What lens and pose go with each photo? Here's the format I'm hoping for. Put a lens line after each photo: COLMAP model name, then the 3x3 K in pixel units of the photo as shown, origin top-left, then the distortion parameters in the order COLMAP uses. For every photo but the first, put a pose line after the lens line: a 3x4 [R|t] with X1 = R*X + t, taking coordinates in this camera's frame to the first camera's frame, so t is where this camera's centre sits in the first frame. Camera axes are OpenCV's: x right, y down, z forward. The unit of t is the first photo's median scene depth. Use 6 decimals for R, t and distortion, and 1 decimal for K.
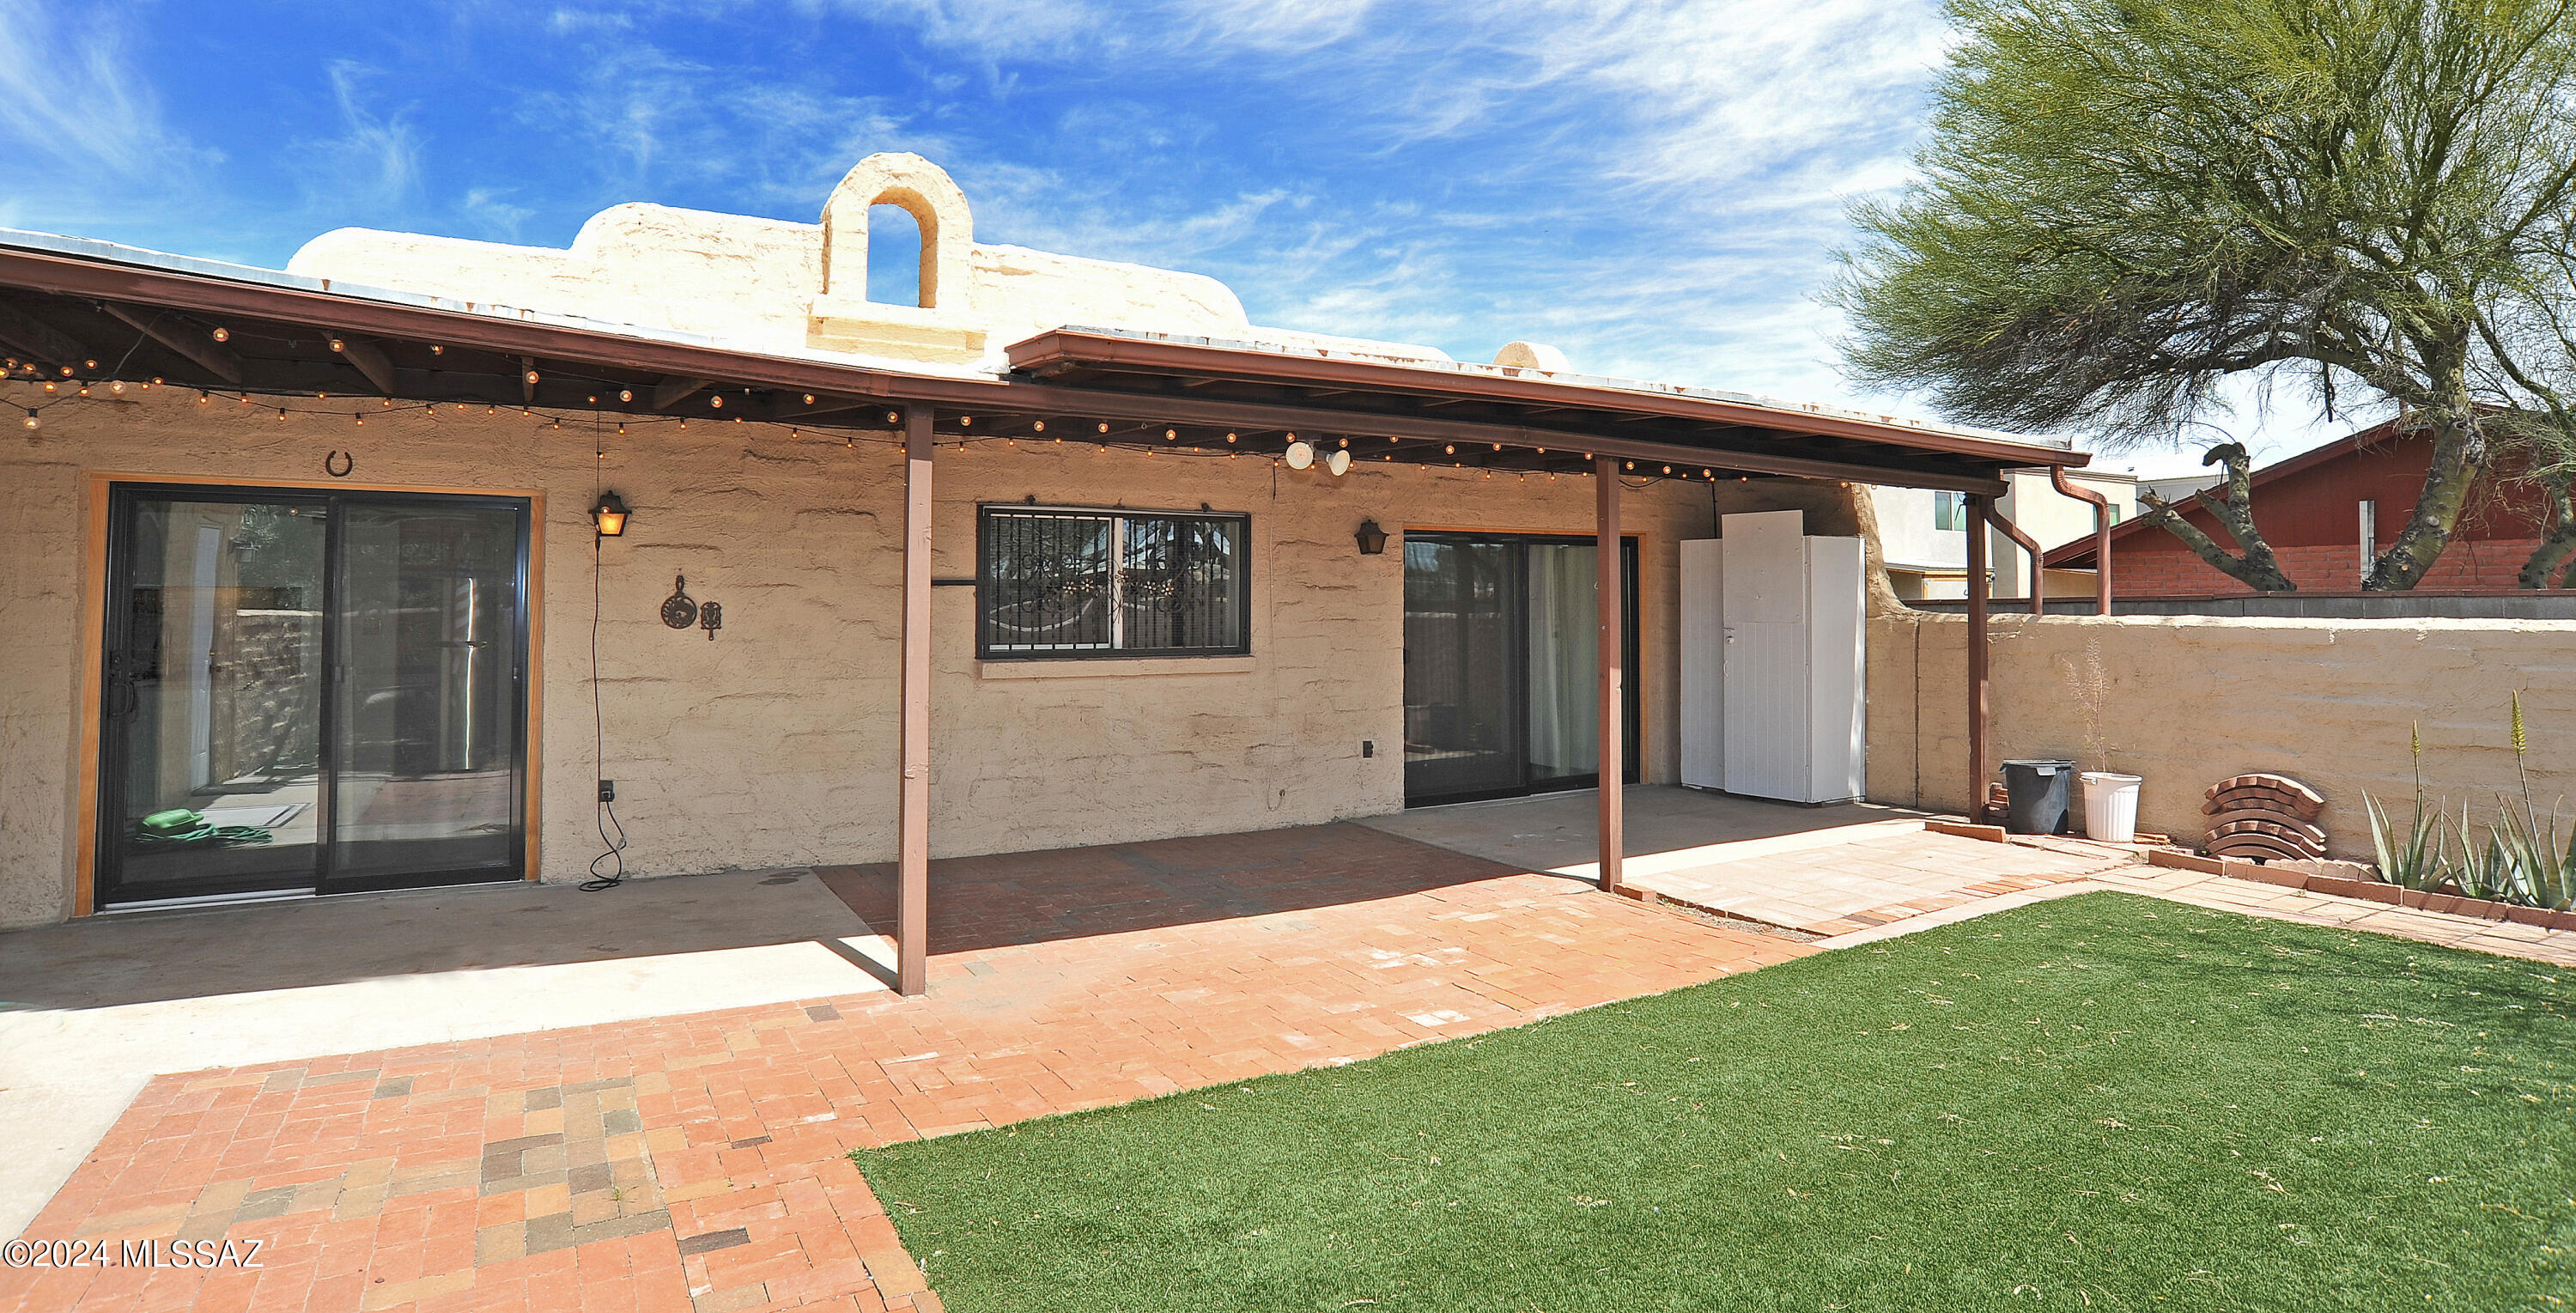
lens RADIAL K [[1378.9, 0, 1286.2], [0, 1378.9, 541.4], [0, 0, 1]] dist [-0.050717, 0.001737]
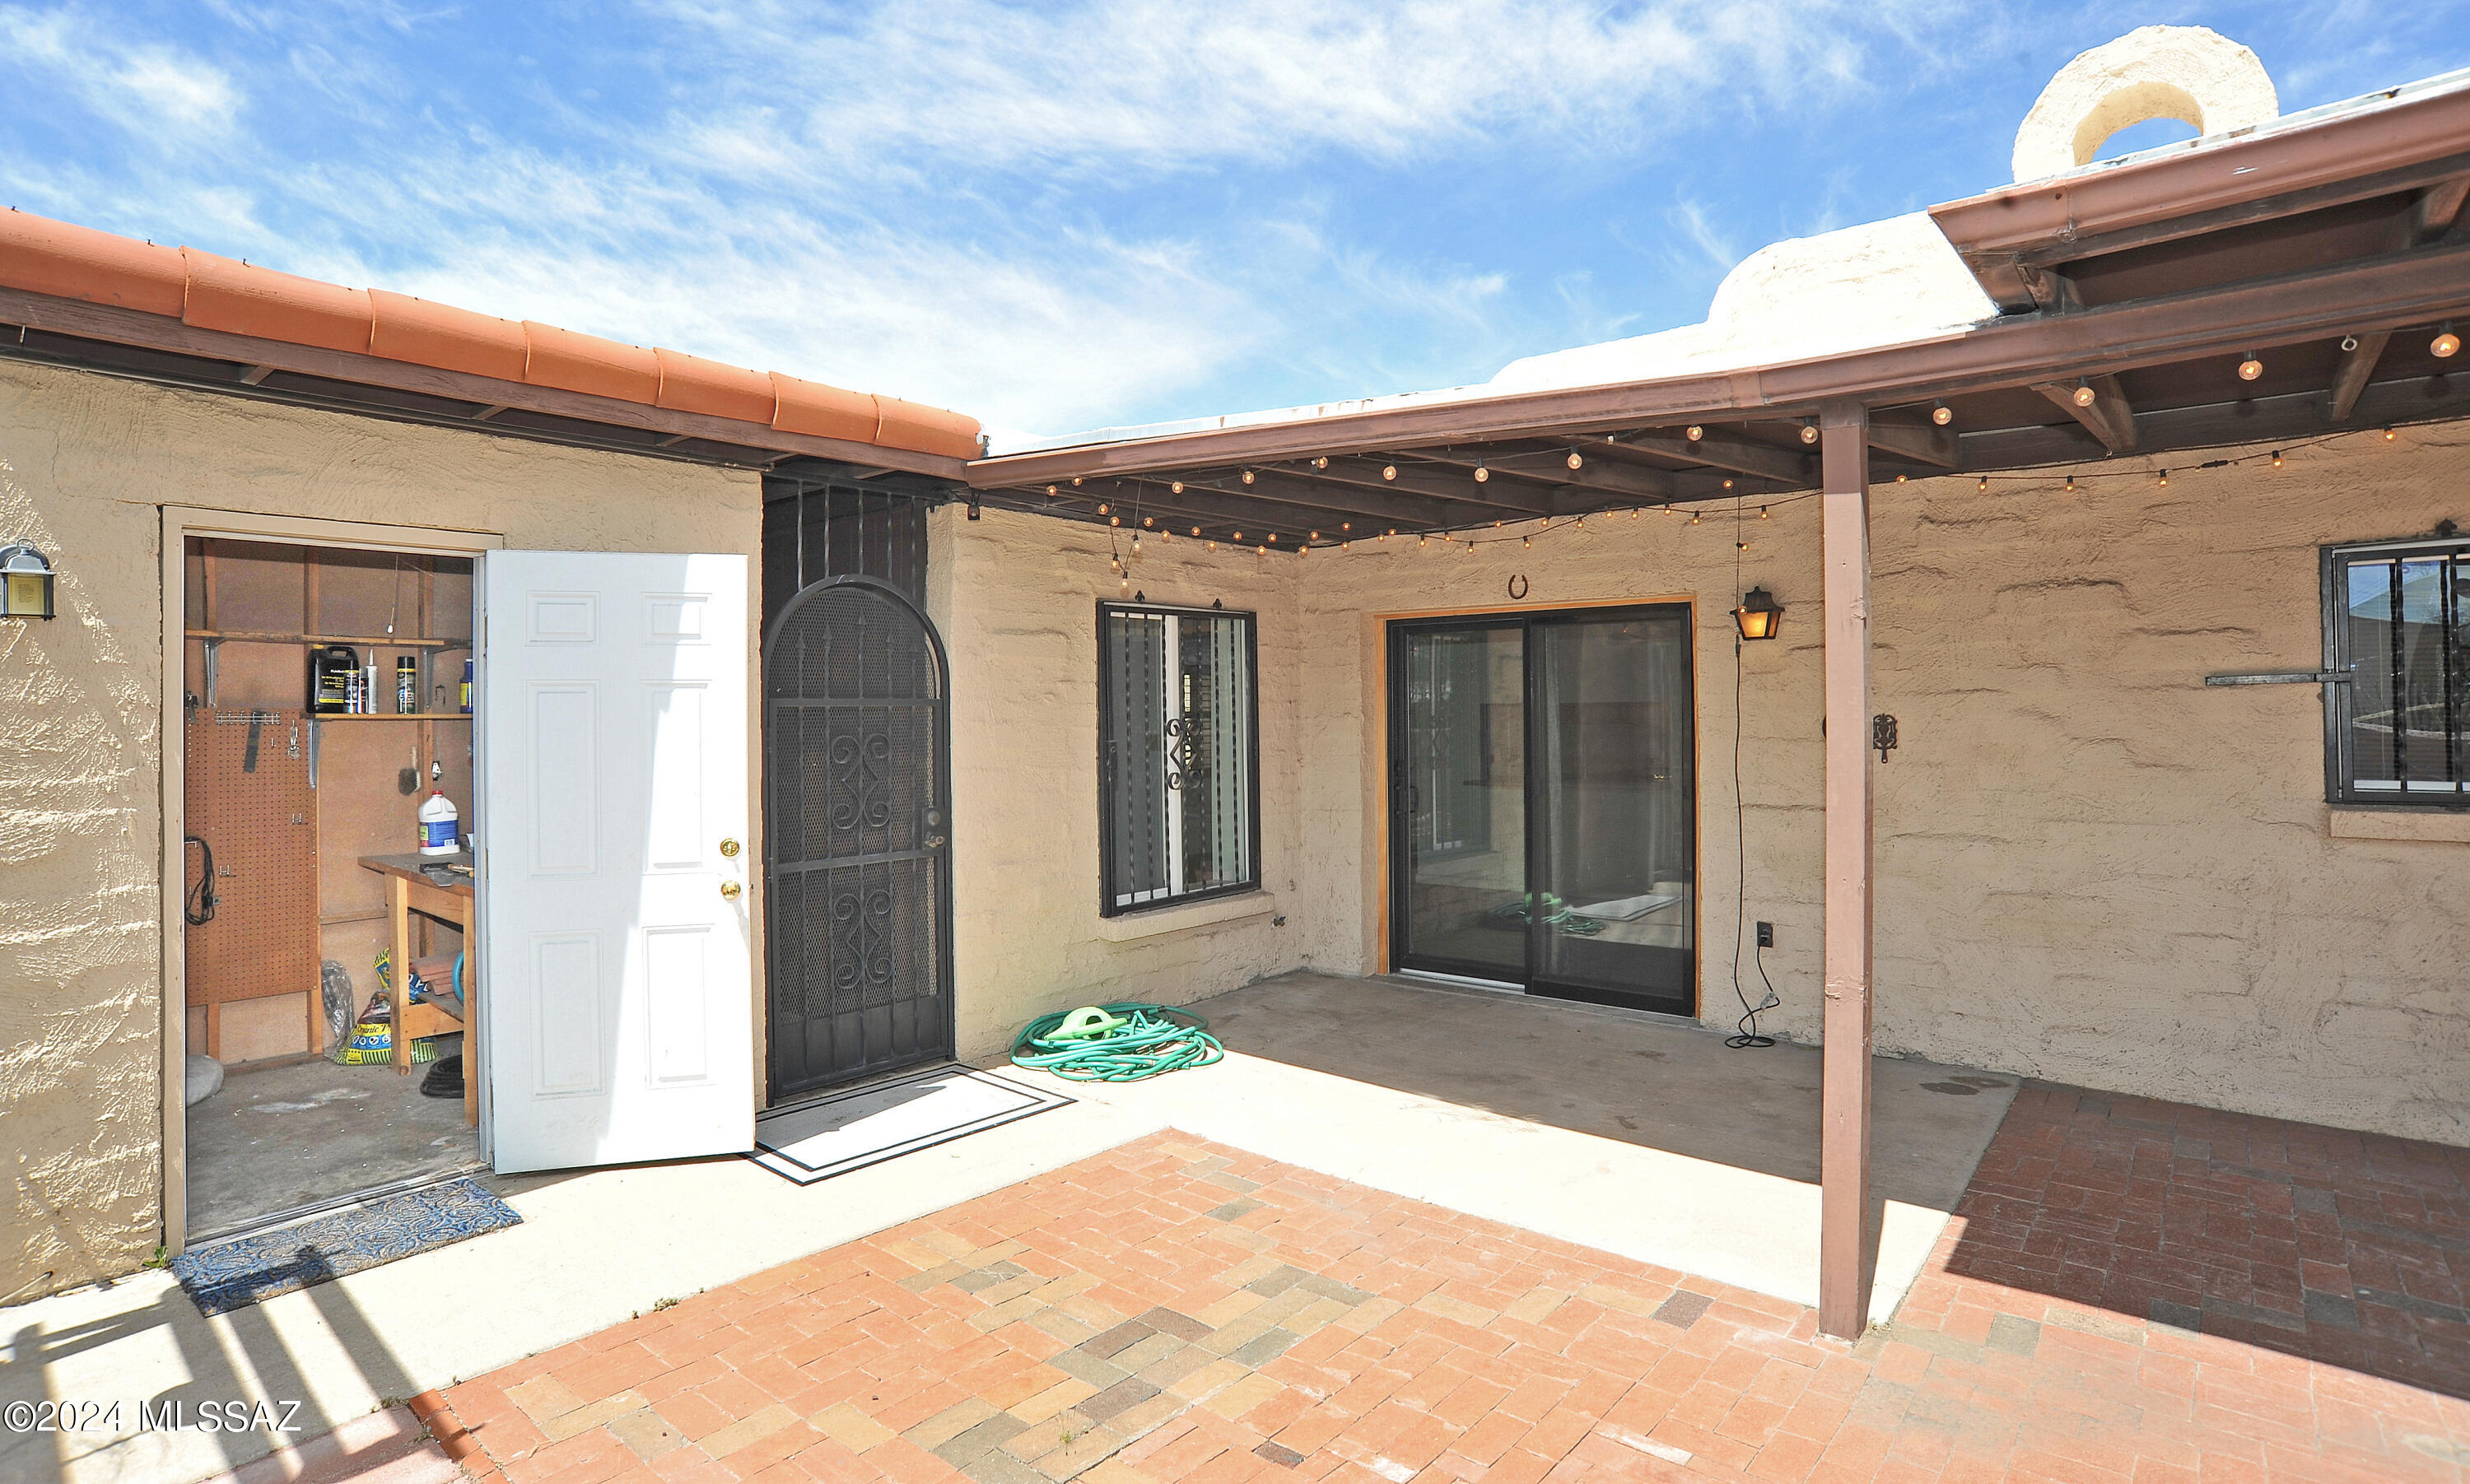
lens RADIAL K [[1256.7, 0, 1237.2], [0, 1256.7, 698.5], [0, 0, 1]] dist [-0.101591, 0.044751]
pose [[0.329226, -0.016173, -0.944113, 0.124603], [0.053798, 0.998550, 0.001654, 0.013931], [0.942717, -0.051336, 0.329619, 0.414380]]
